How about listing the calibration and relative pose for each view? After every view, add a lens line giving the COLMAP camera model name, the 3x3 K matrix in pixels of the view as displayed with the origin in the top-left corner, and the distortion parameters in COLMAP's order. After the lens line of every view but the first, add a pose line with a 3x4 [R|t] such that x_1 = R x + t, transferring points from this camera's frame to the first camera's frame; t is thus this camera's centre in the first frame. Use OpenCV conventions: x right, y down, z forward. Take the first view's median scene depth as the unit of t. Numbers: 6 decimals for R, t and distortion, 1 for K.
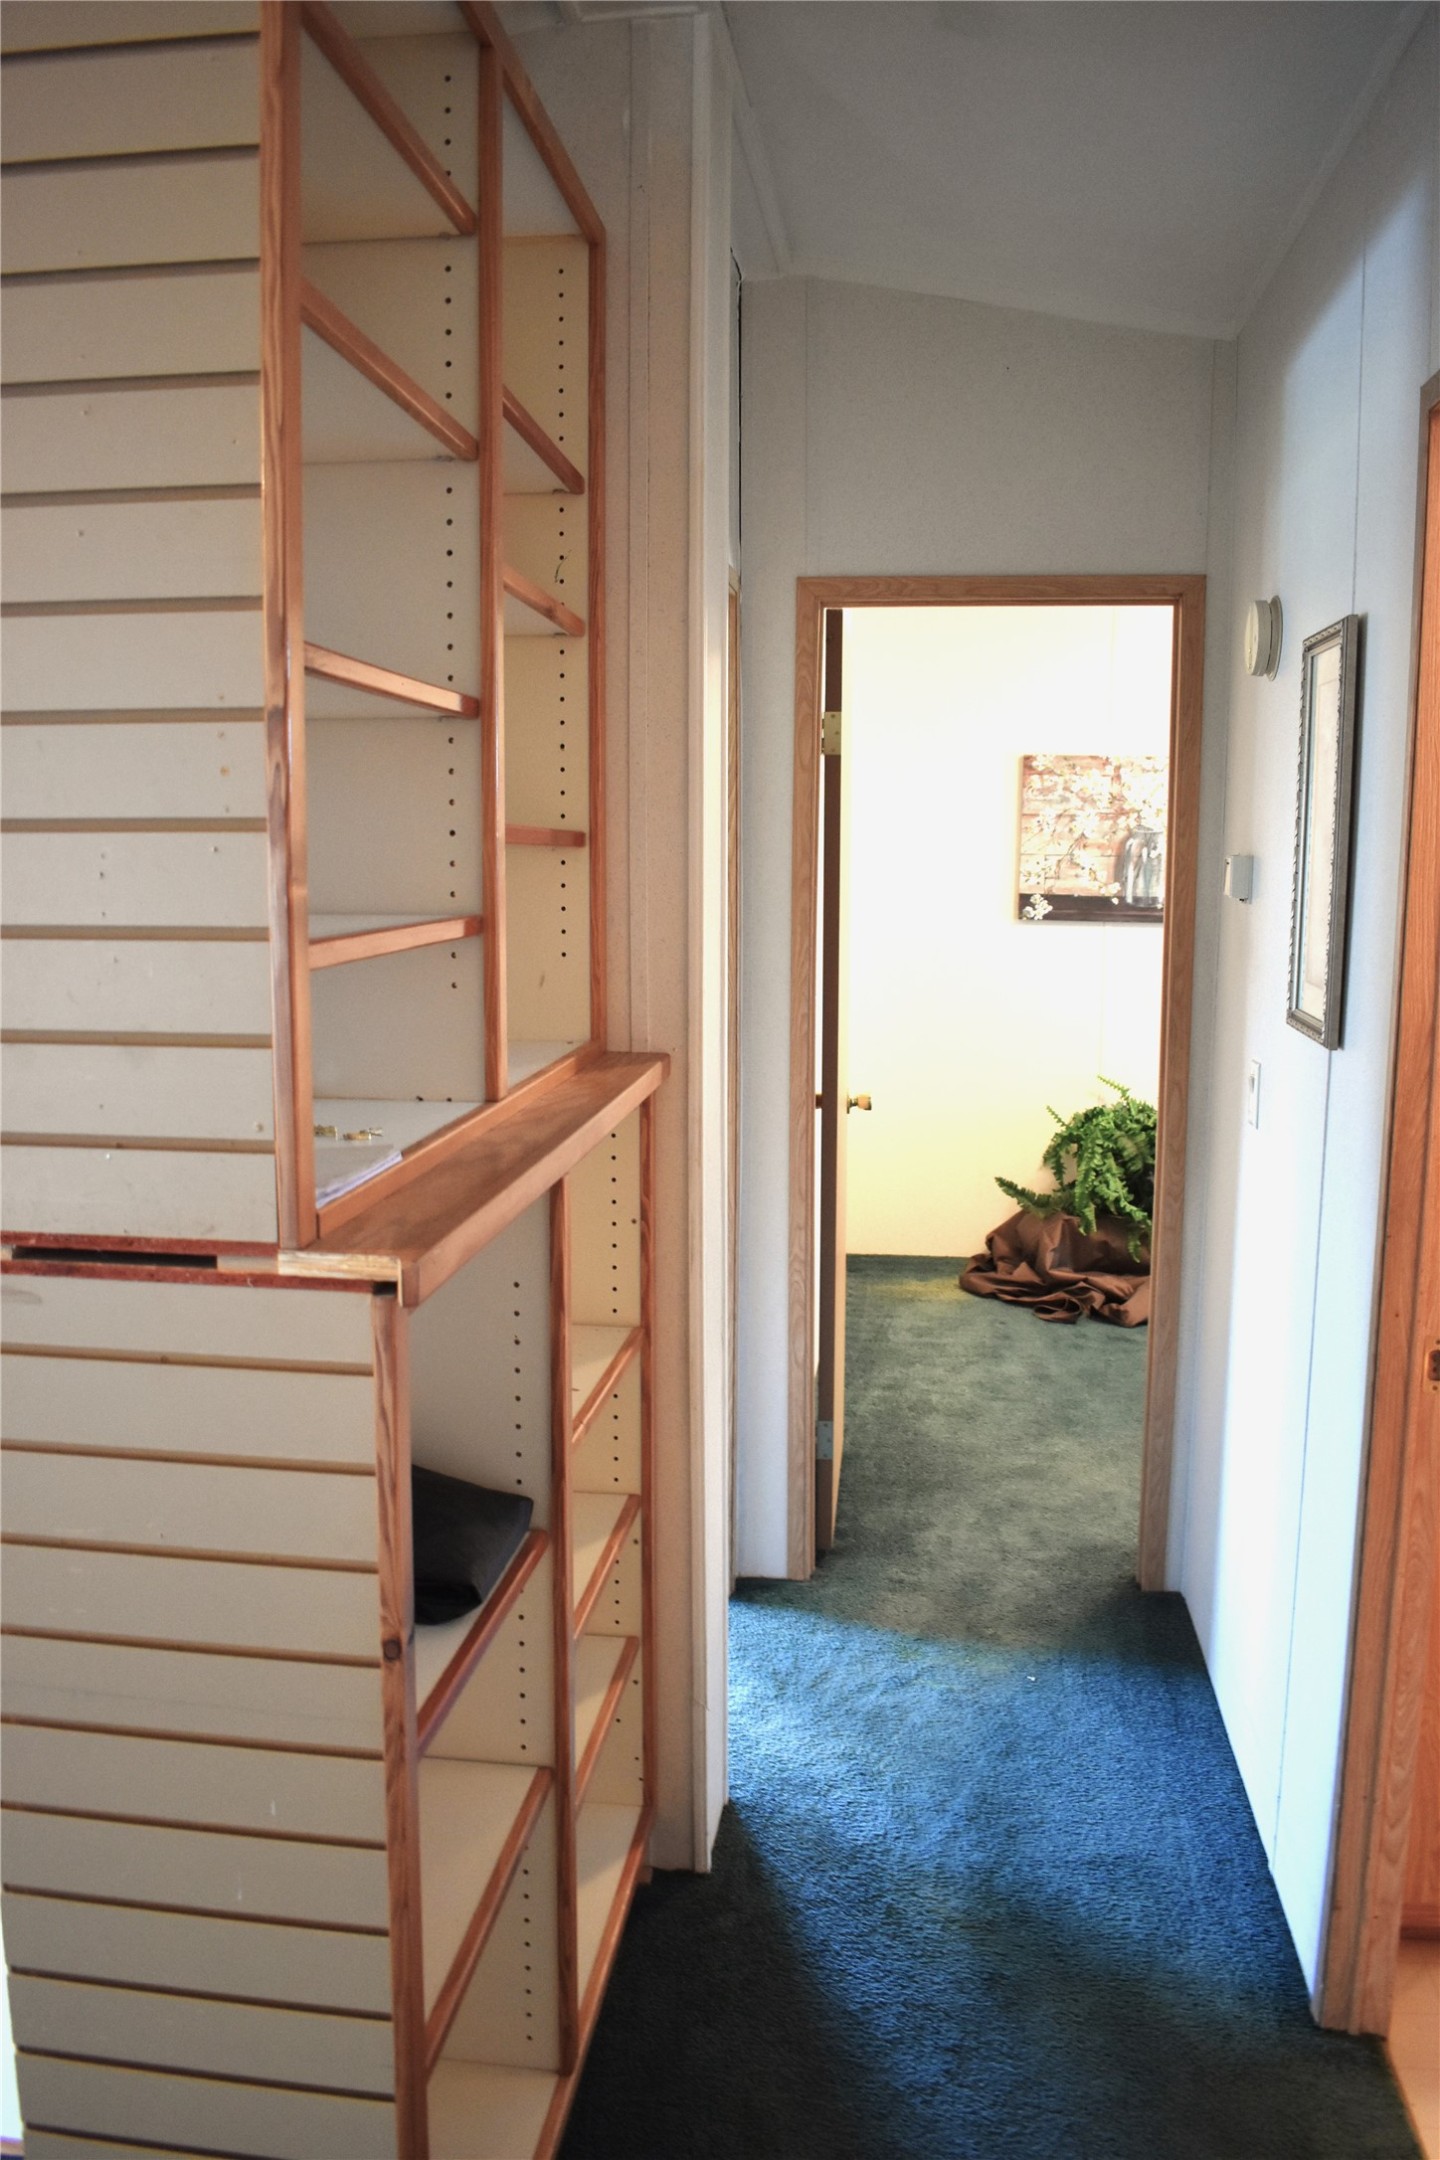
lens RADIAL K [[1716.6, 0, 720.0], [0, 1716.6, 1080.0], [0, 0, 1]] dist [-0.079454, 0.007441]
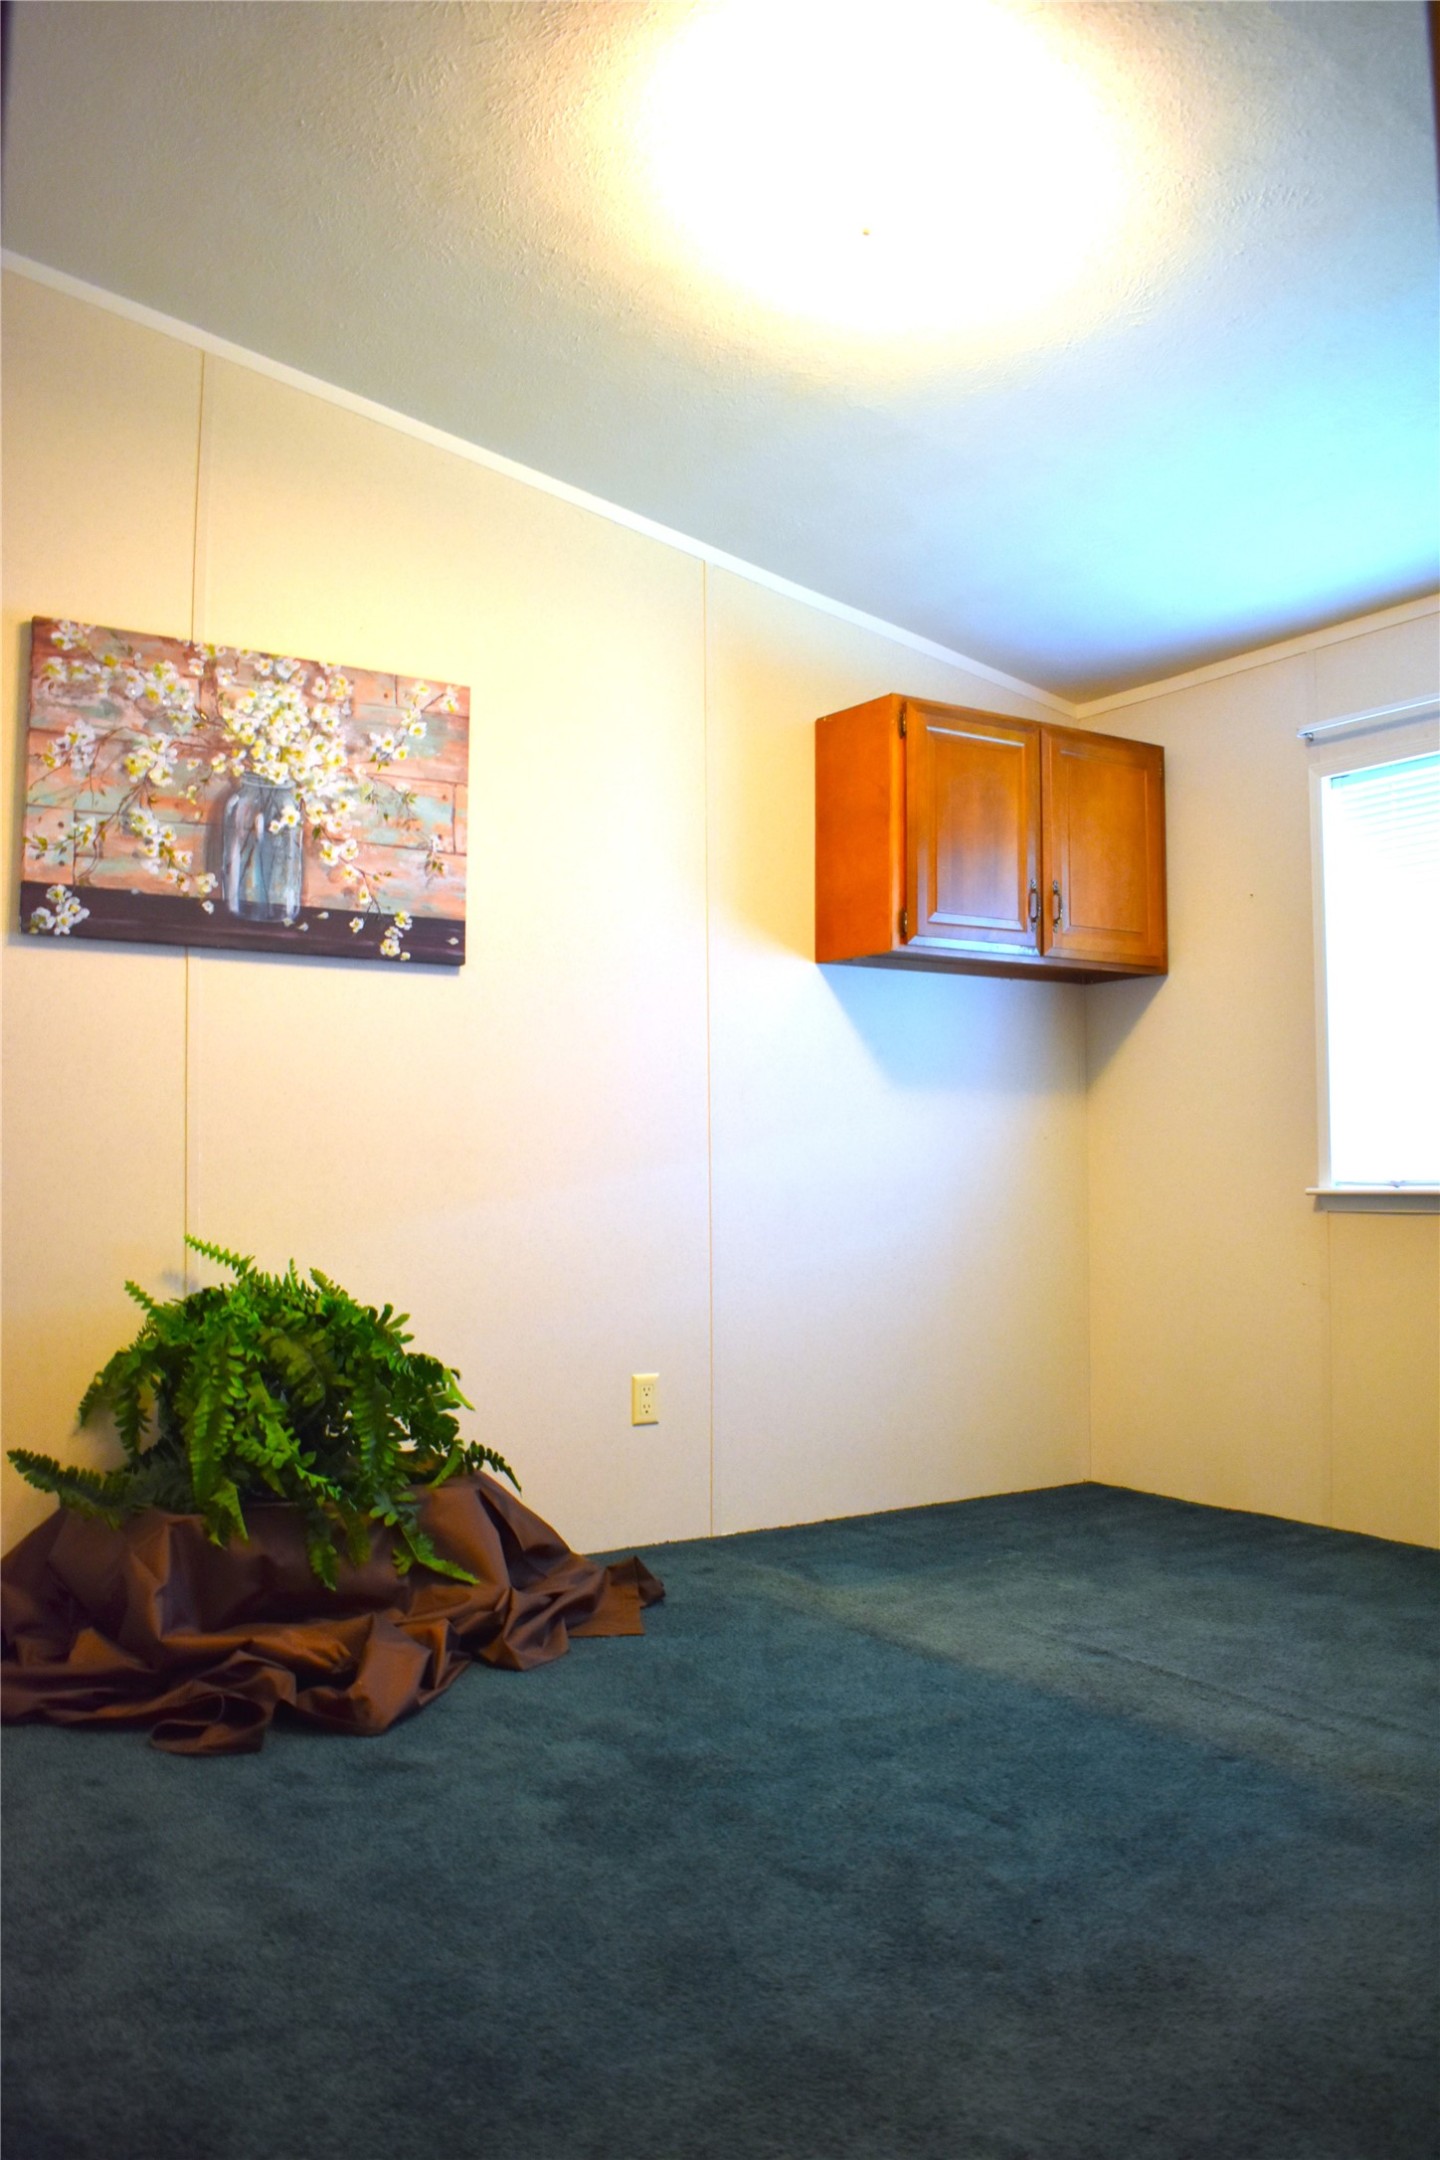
lens RADIAL K [[1716.6, 0, 720.0], [0, 1716.6, 1080.0], [0, 0, 1]] dist [-0.079454, 0.007441]
pose [[0.767014, 0.023681, 0.641193, 0.013620], [0.092311, 0.984850, -0.146799, 0.042050], [-0.634955, 0.171786, 0.753207, 0.509518]]
